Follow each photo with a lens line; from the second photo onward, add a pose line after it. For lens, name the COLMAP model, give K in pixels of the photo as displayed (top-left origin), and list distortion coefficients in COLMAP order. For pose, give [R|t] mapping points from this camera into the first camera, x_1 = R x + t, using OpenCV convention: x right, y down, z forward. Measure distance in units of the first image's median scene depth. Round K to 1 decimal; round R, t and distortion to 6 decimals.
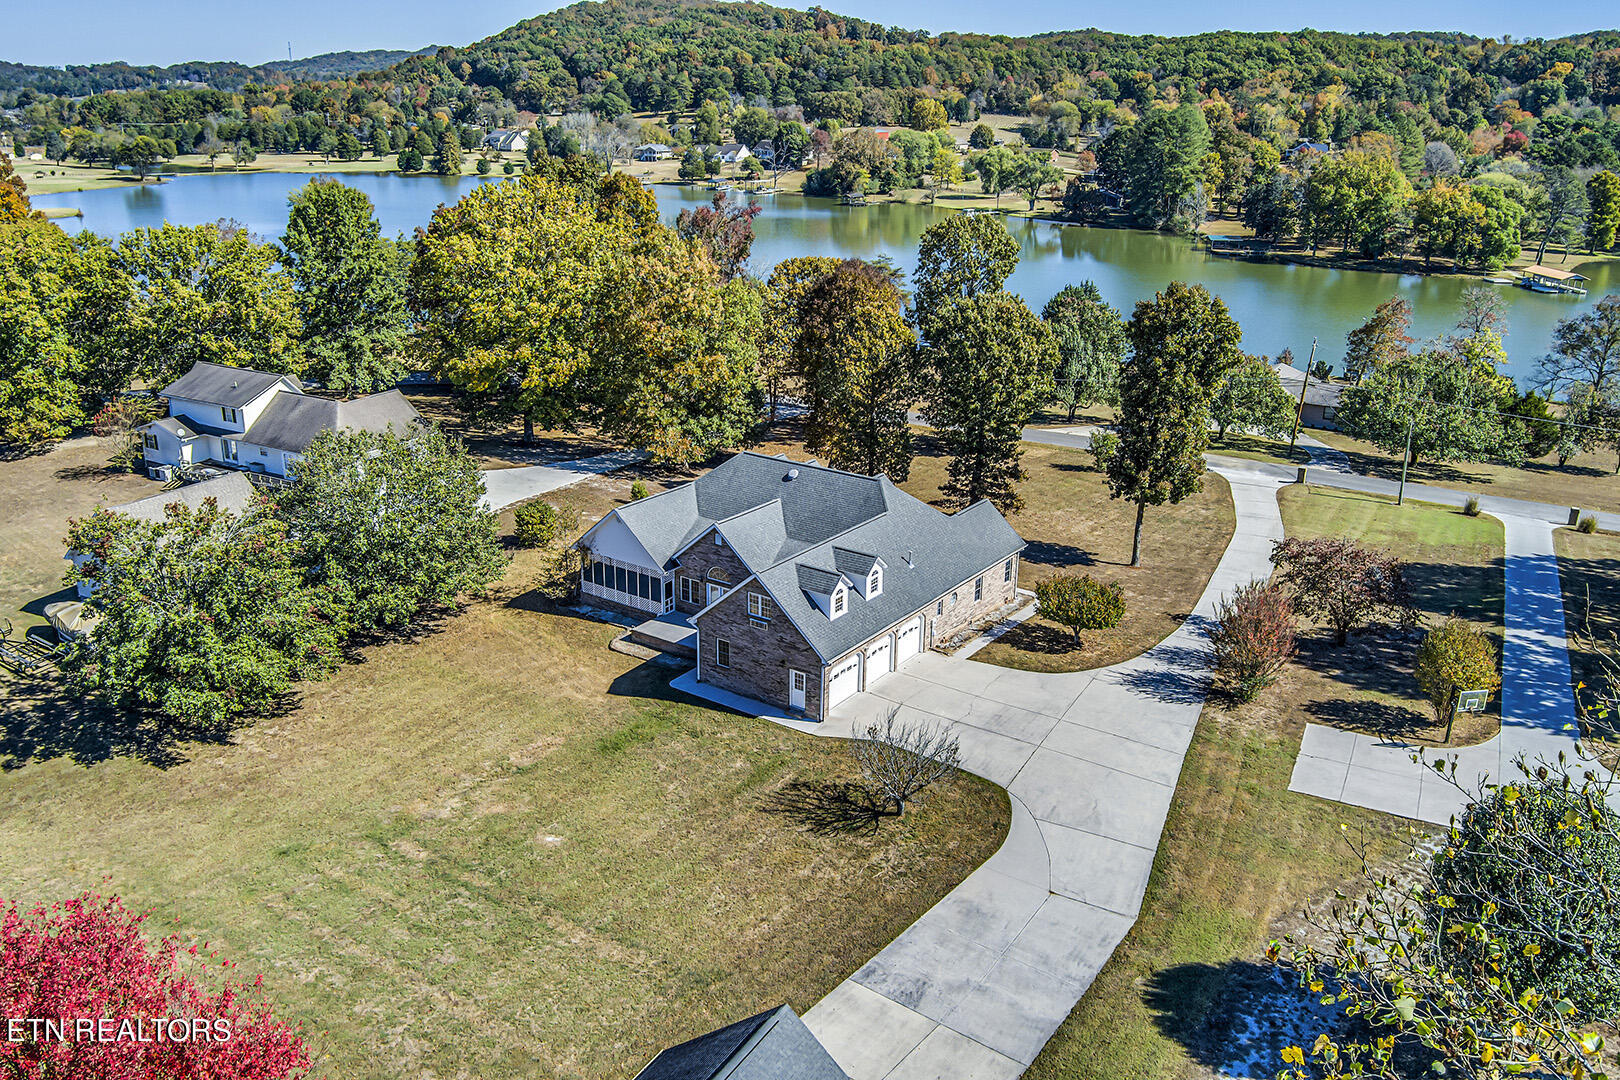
lens RADIAL K [[1343.5, 0, 801.4], [0, 1343.5, 544.3], [0, 0, 1]] dist [-0.091217, 0.045917]
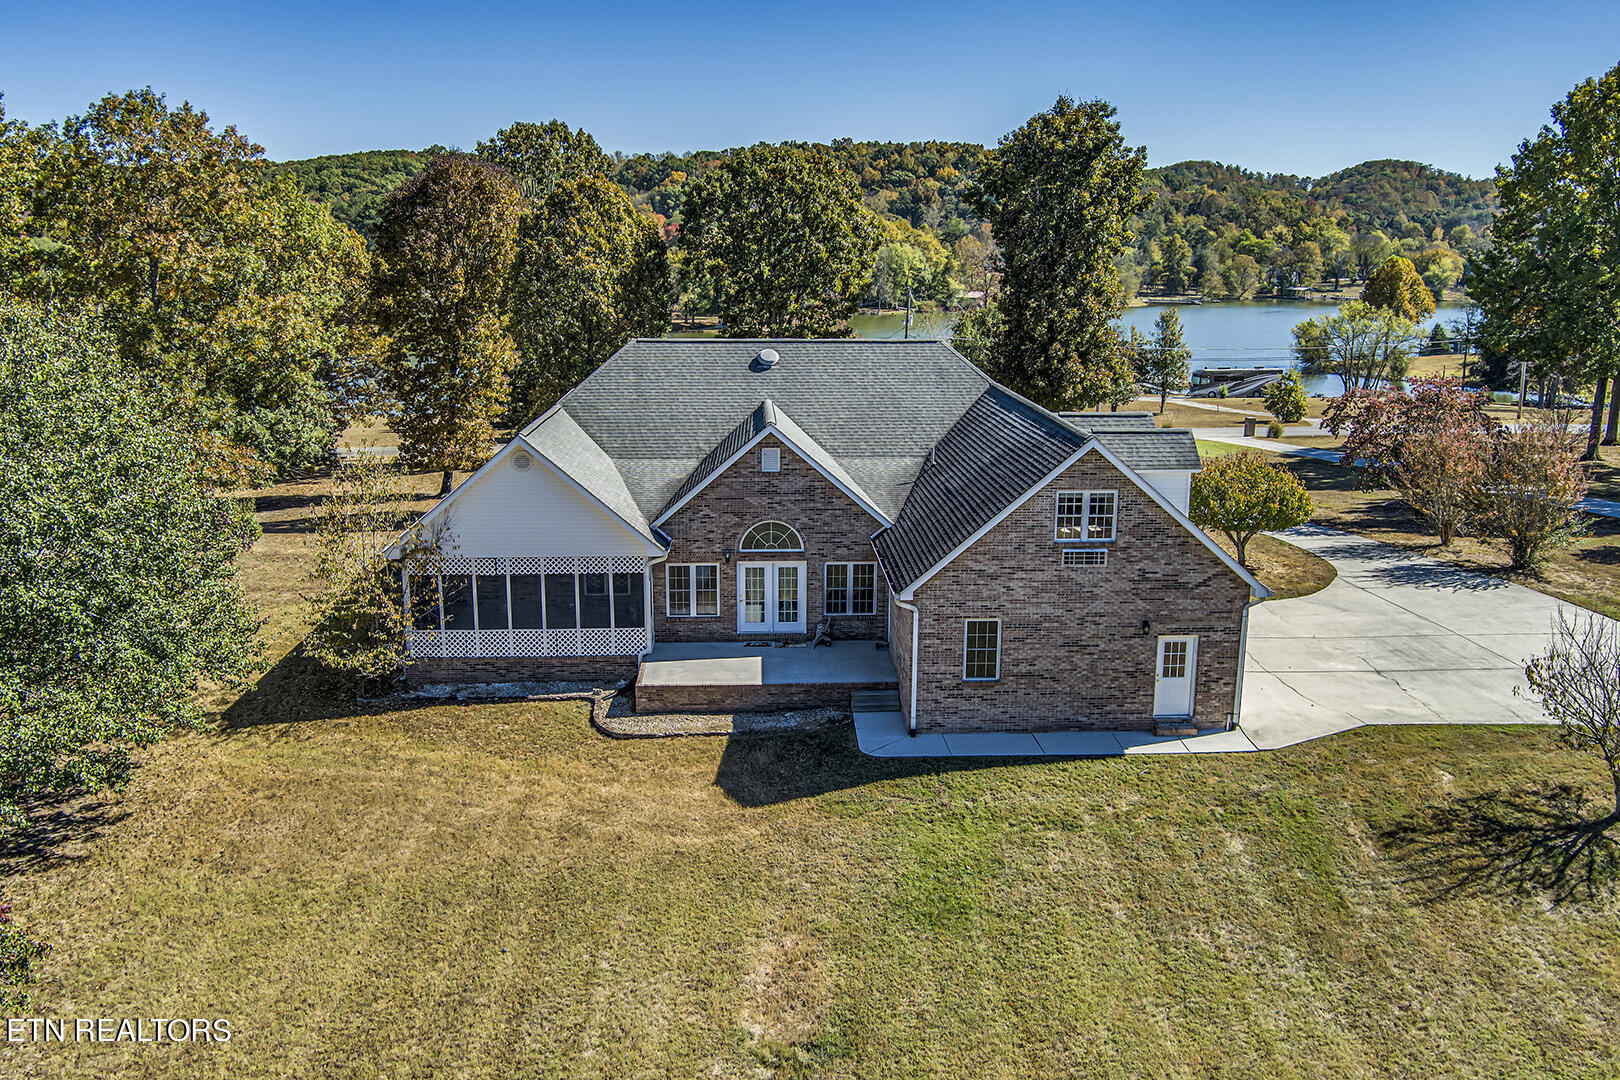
lens RADIAL K [[1343.5, 0, 800.8], [0, 1343.5, 554.9], [0, 0, 1]] dist [-0.091217, 0.045917]
pose [[0.787519, -0.146070, 0.598729, -0.095537], [0.209111, 0.977205, -0.036642, 0.013673], [-0.579729, 0.154057, 0.800113, 0.170316]]
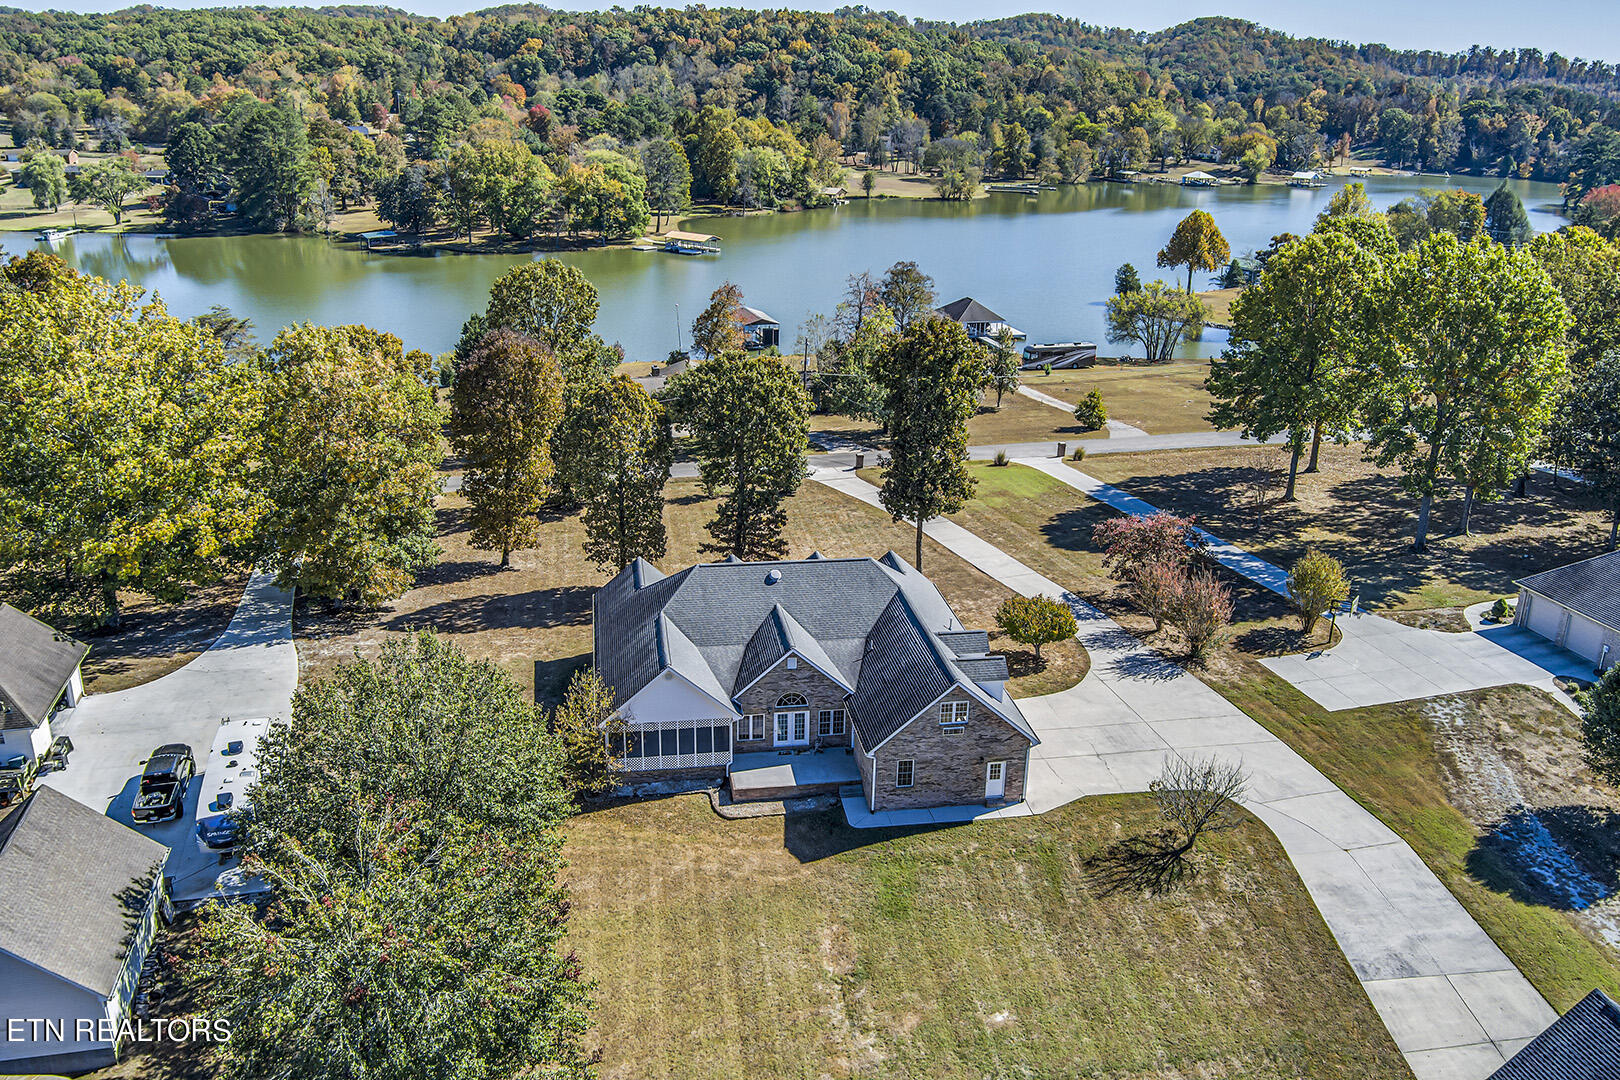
lens RADIAL K [[1343.5, 0, 803.3], [0, 1343.5, 540.0], [0, 0, 1]] dist [-0.091217, 0.045917]
pose [[0.710327, -0.237909, 0.662446, -0.179667], [0.224299, 0.968590, 0.107345, -0.050870], [-0.667177, 0.072336, 0.741379, 0.083701]]
